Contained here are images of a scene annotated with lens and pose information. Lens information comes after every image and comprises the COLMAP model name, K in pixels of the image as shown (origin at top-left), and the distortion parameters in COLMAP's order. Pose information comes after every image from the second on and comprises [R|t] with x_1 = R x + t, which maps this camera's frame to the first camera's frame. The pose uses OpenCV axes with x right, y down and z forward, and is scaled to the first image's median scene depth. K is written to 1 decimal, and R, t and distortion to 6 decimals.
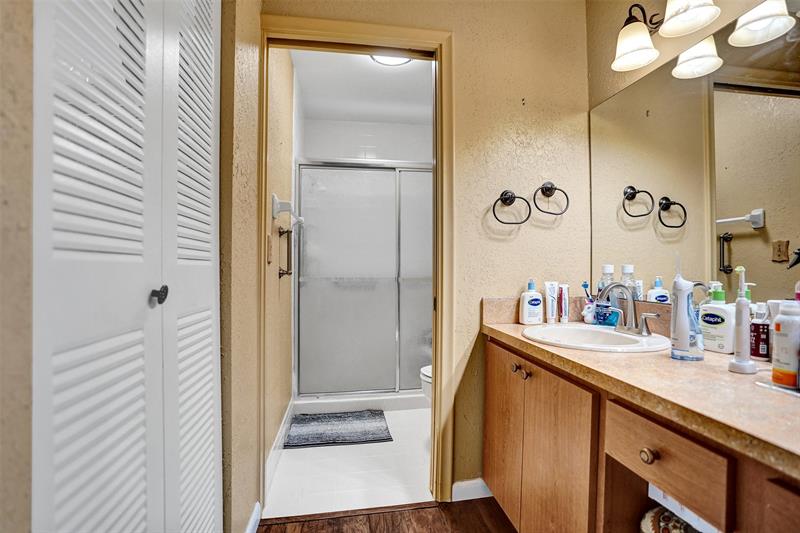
lens RADIAL K [[377.4, 0, 398.4], [0, 377.4, 268.7], [0, 0, 1]] dist [-0.056940, 0.015288]
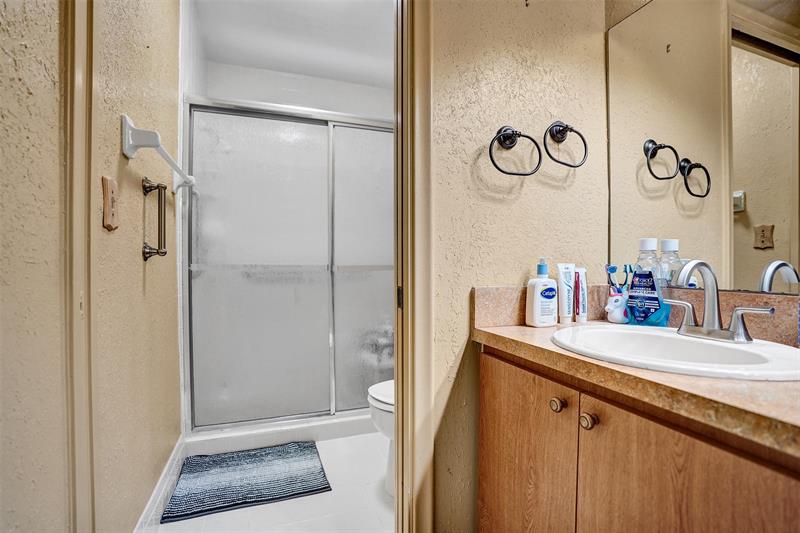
lens RADIAL K [[361.6, 0, 396.8], [0, 361.6, 282.1], [0, 0, 1]] dist [-0.022520, 0.000028]
pose [[0.980408, -0.005007, 0.196912, -0.027387], [-0.002843, 0.999213, 0.039560, 0.040480], [-0.196955, -0.039345, 0.979623, 0.379152]]
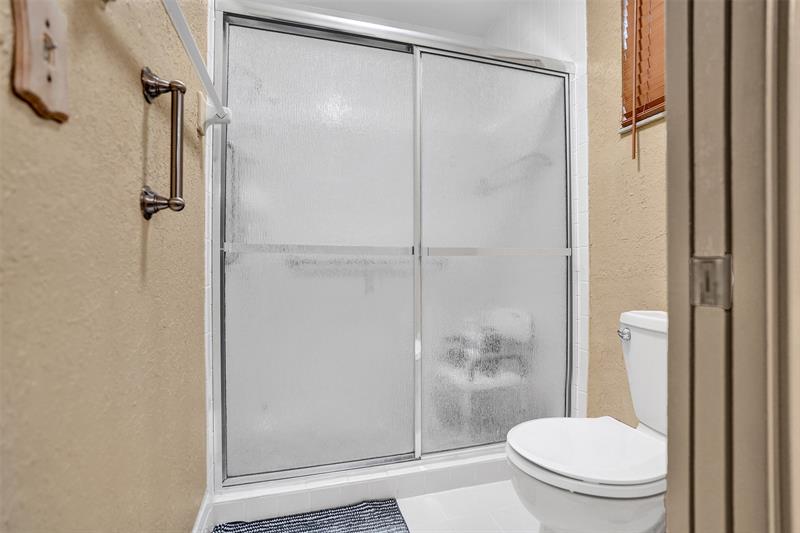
lens RADIAL K [[358.3, 0, 400.5], [0, 358.3, 280.9], [0, 0, 1]] dist [-0.001171, -0.000106]
pose [[0.989665, 0.003138, 0.143363, -0.150440], [-0.008231, 0.999355, 0.034951, 0.077543], [-0.143160, -0.035770, 0.989053, 0.724570]]
